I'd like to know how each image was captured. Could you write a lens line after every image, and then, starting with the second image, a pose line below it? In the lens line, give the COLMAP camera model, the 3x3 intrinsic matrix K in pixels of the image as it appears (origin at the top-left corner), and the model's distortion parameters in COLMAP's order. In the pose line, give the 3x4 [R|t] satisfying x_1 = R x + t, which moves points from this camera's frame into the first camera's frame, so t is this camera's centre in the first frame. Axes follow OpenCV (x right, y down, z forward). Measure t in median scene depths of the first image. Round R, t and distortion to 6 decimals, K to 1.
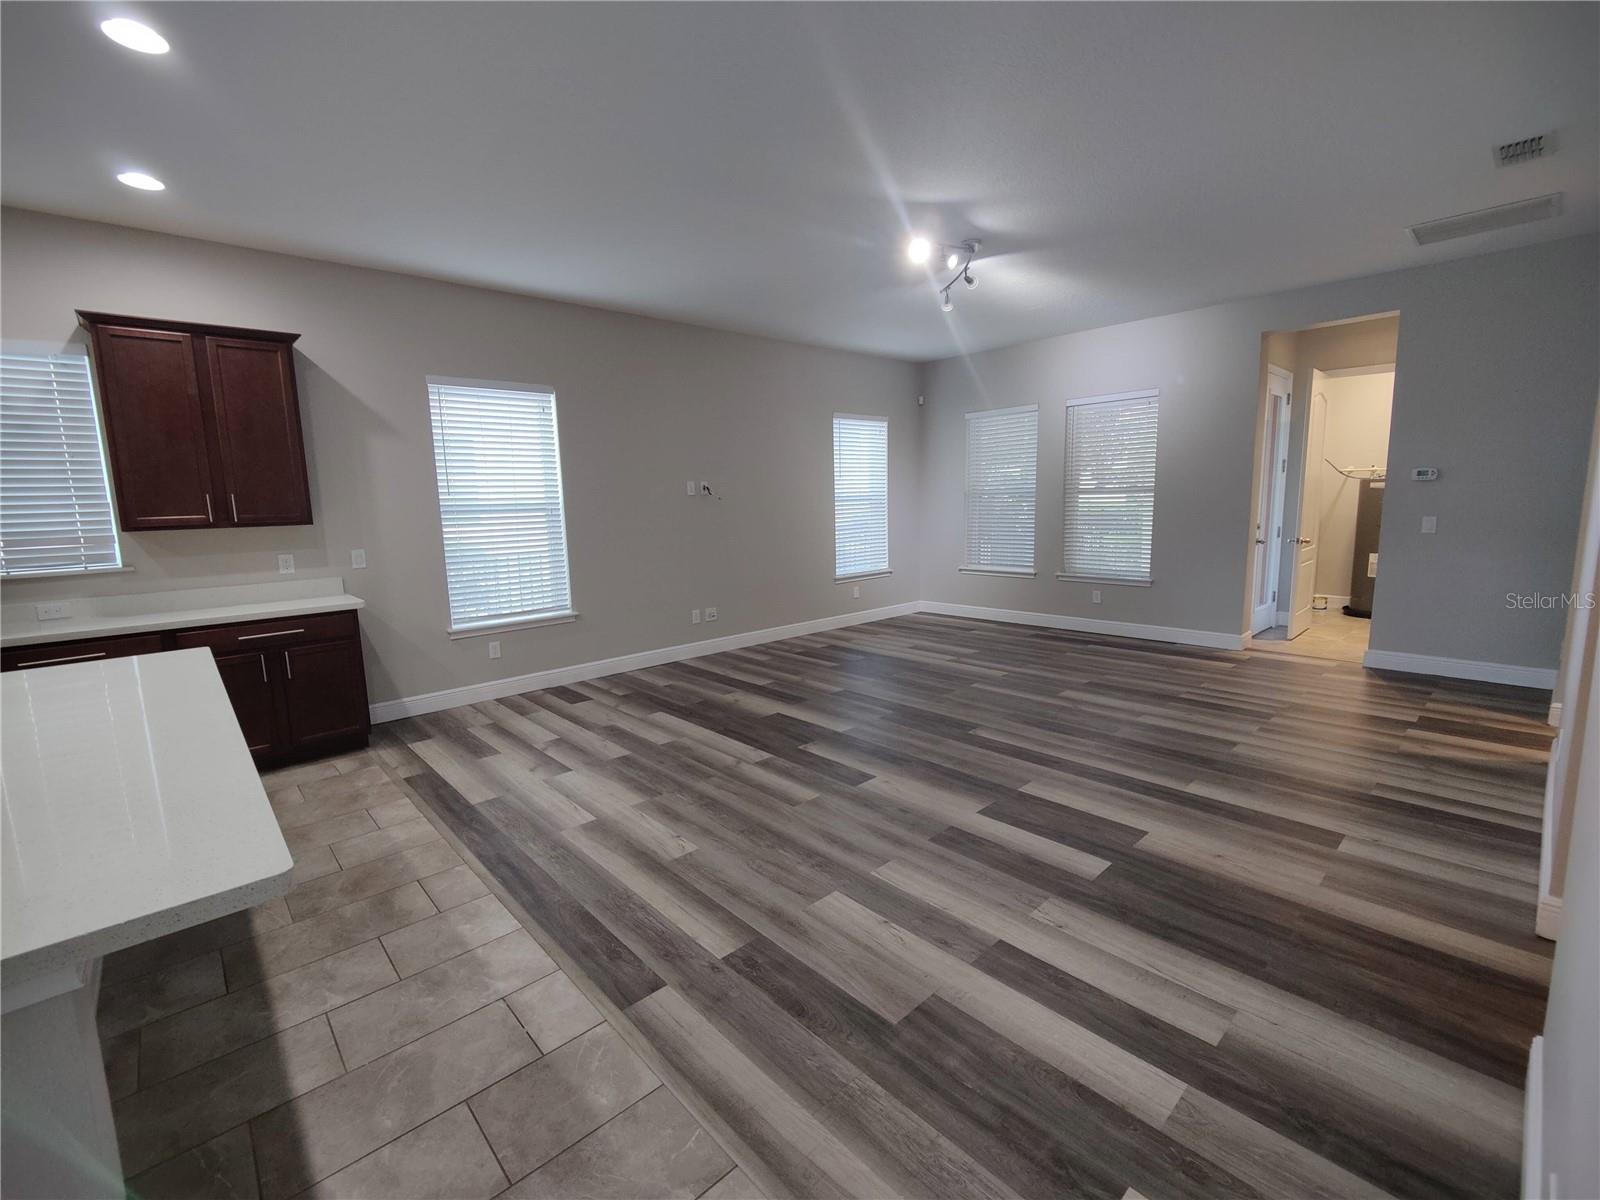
lens RADIAL K [[691.1, 0, 800.4], [0, 691.1, 601.0], [0, 0, 1]] dist [0.016923, -0.012561]
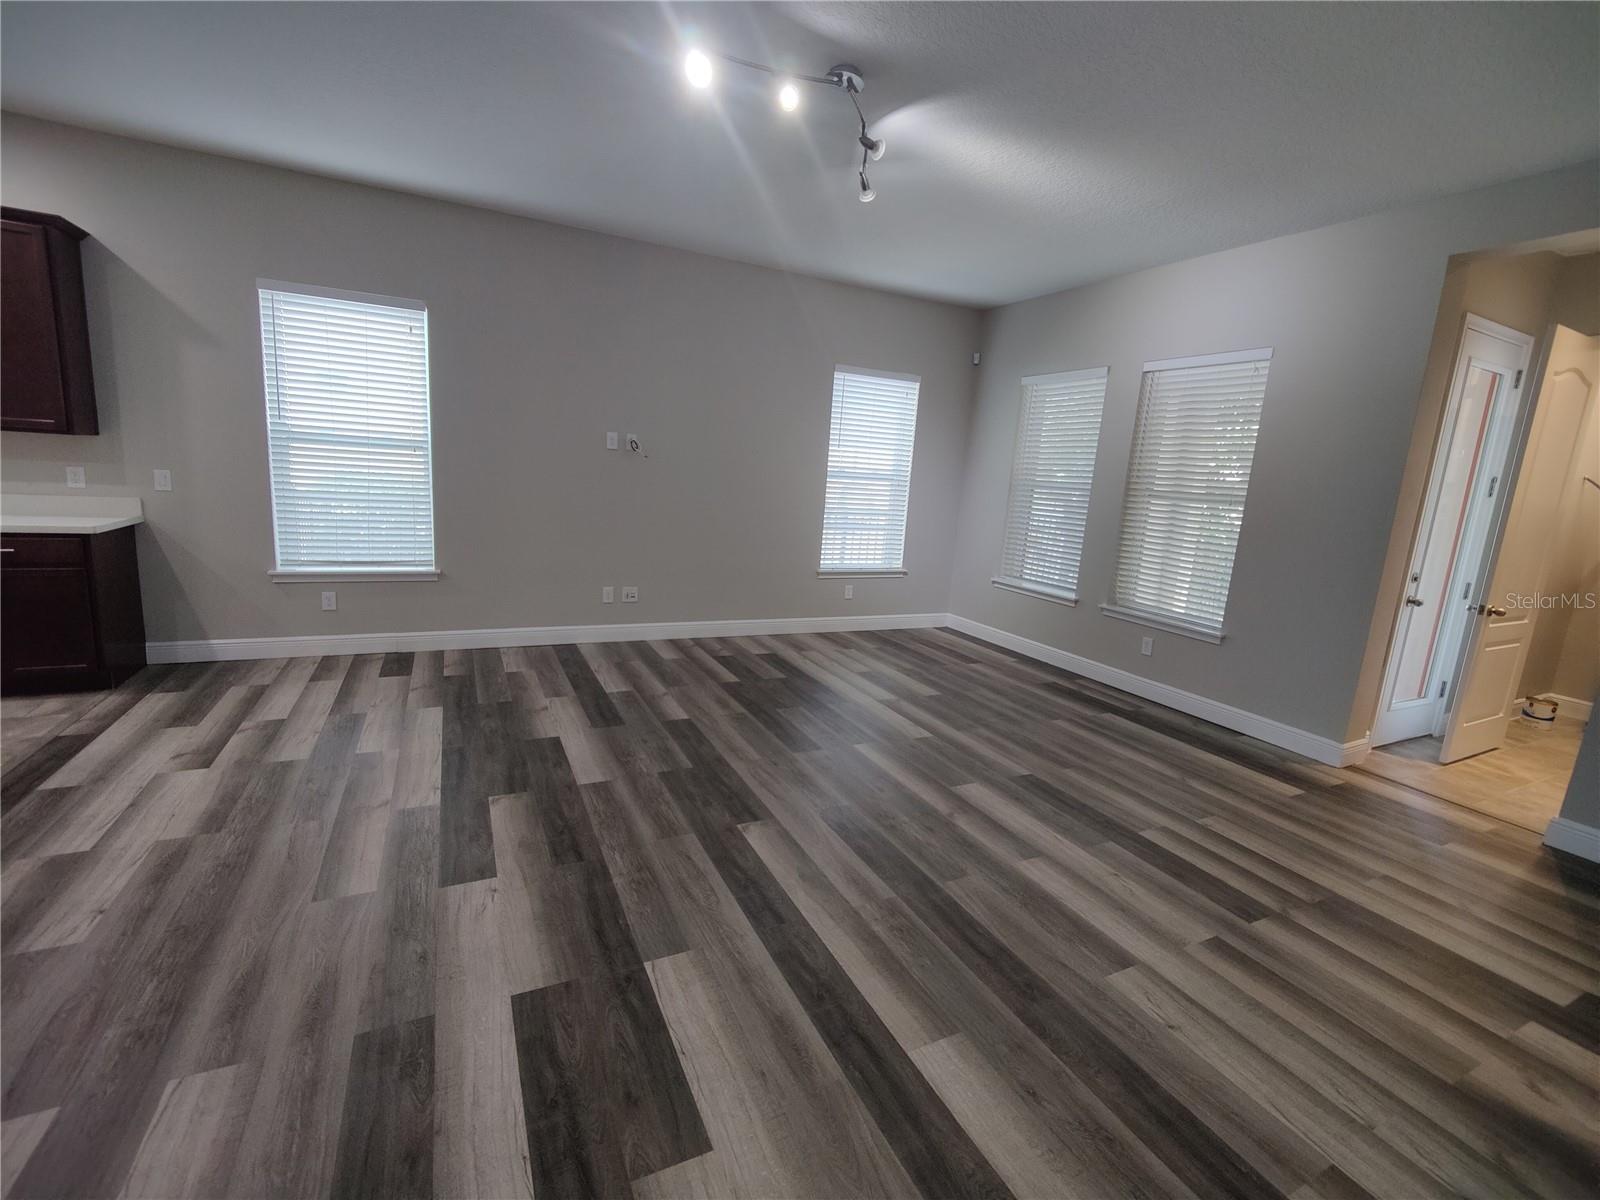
lens RADIAL K [[691.1, 0, 805.0], [0, 691.1, 601.2], [0, 0, 1]] dist [0.016923, -0.012561]
pose [[0.955521, 0.142794, -0.258048, 0.404366], [-0.133732, 0.989630, 0.052432, -0.062150], [0.262859, -0.015591, 0.964708, 0.338241]]
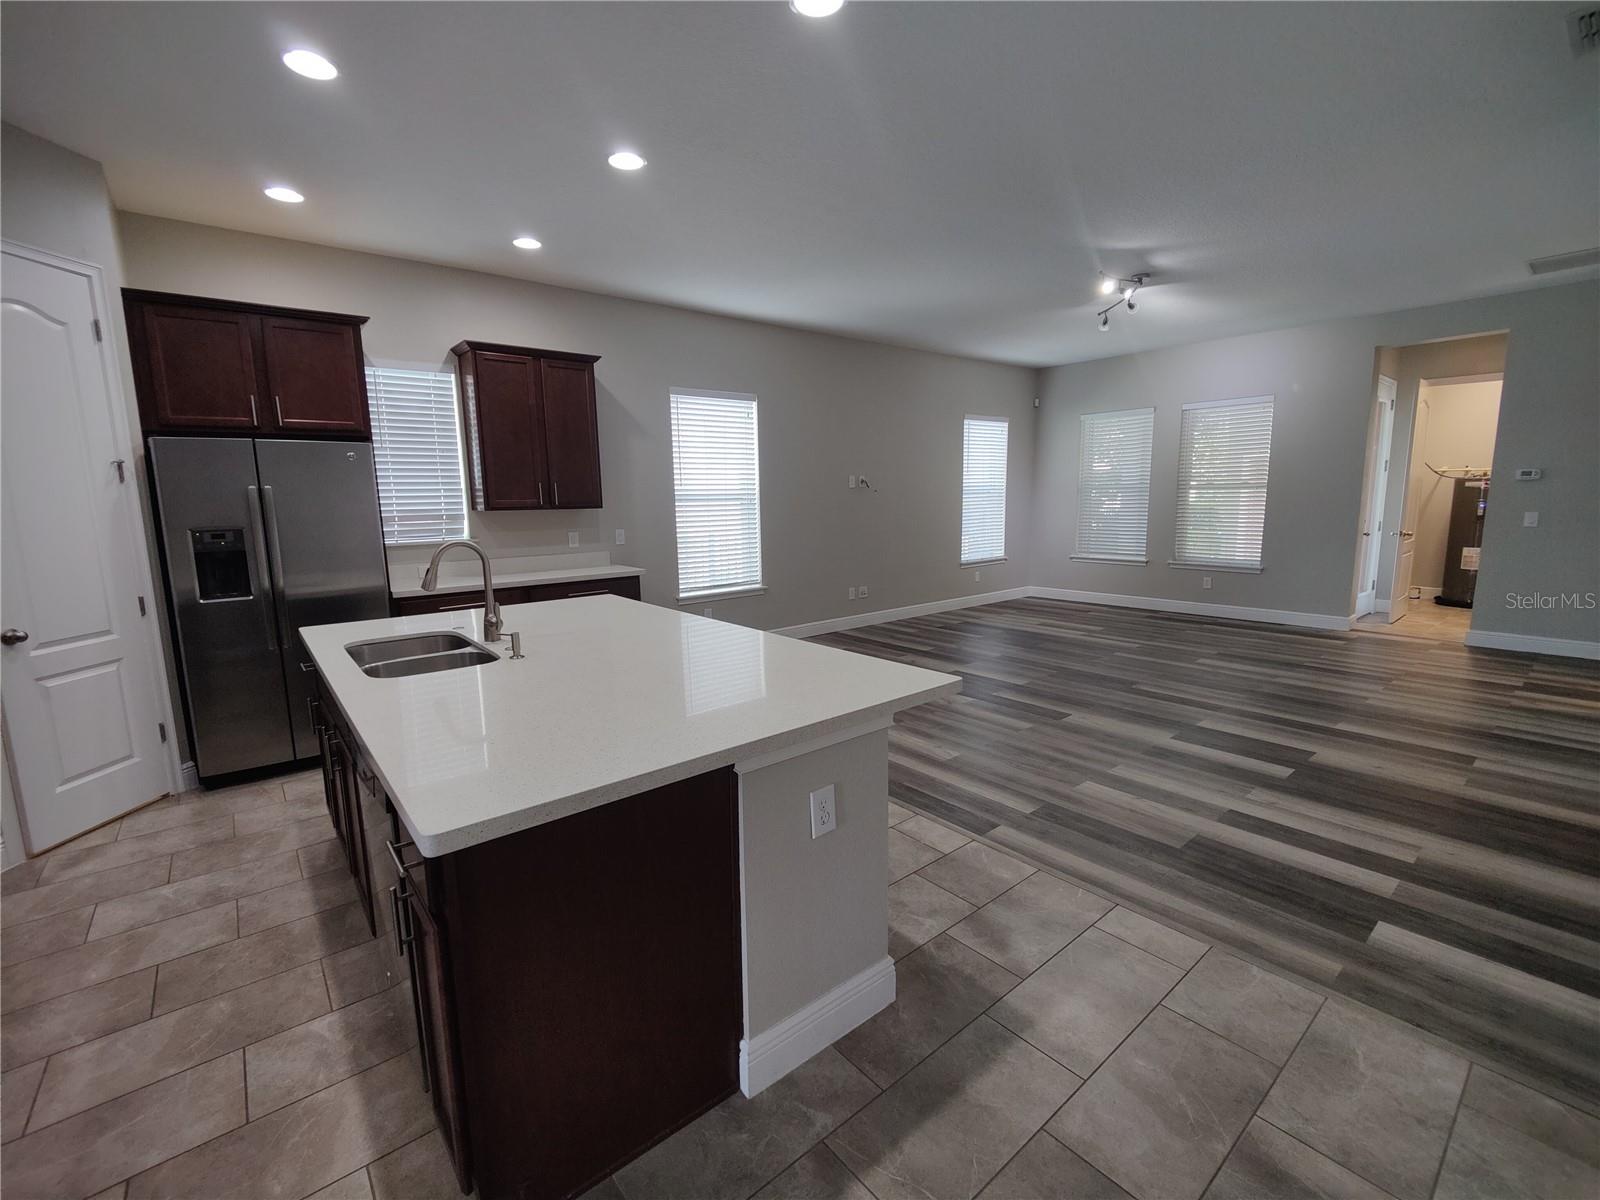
lens RADIAL K [[691.1, 0, 800.8], [0, 691.1, 599.2], [0, 0, 1]] dist [0.016923, -0.012561]
pose [[0.998645, 0.016547, -0.049341, -0.244578], [-0.016339, 0.999856, 0.004603, 0.038118], [0.049410, -0.003790, 0.998771, -0.203607]]
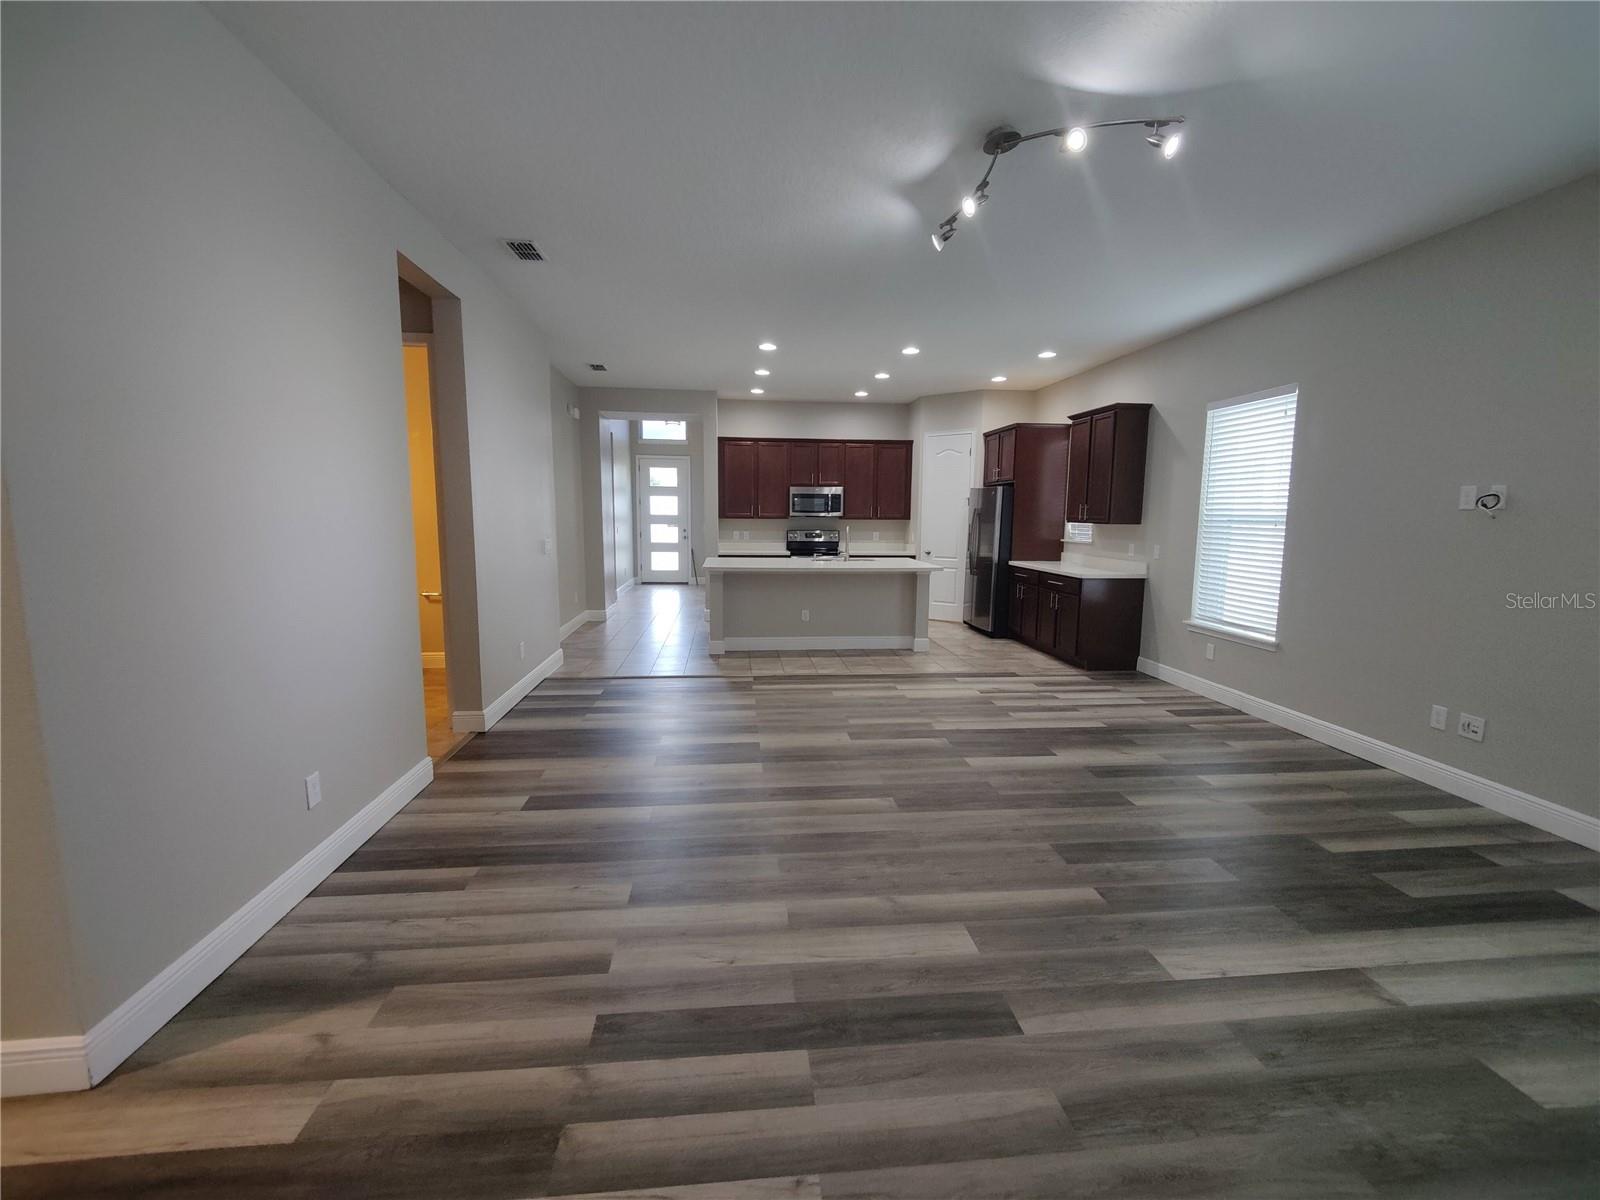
lens RADIAL K [[691.1, 0, 790.0], [0, 691.1, 590.5], [0, 0, 1]] dist [0.016923, -0.012561]
pose [[-0.605986, 0.110011, -0.787832, 0.855949], [-0.112581, 0.968562, 0.221843, -0.202358], [0.787469, 0.223128, -0.574550, 1.198452]]
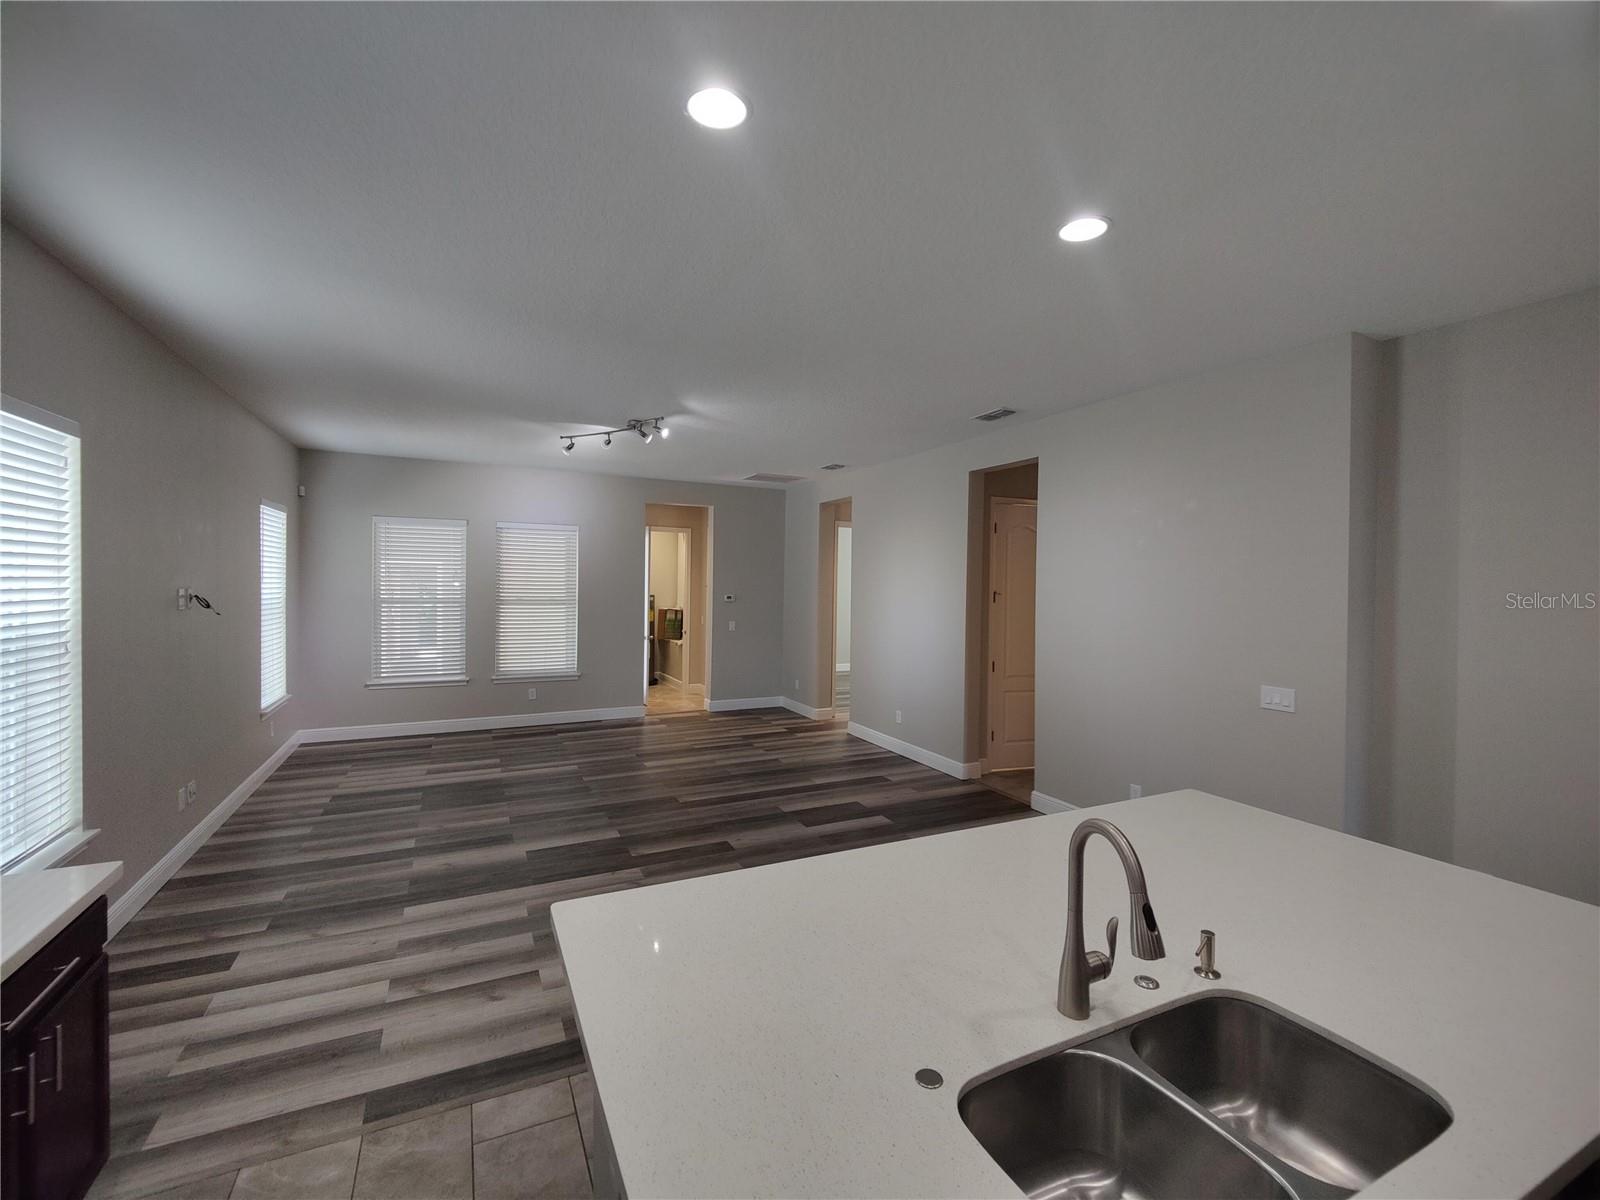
lens RADIAL K [[691.1, 0, 806.4], [0, 691.1, 590.3], [0, 0, 1]] dist [0.016923, -0.012561]
pose [[0.275011, 0.020617, 0.961220, -0.825043], [0.120775, 0.991110, -0.055812, -0.085008], [-0.953825, 0.131440, 0.270076, 0.352838]]
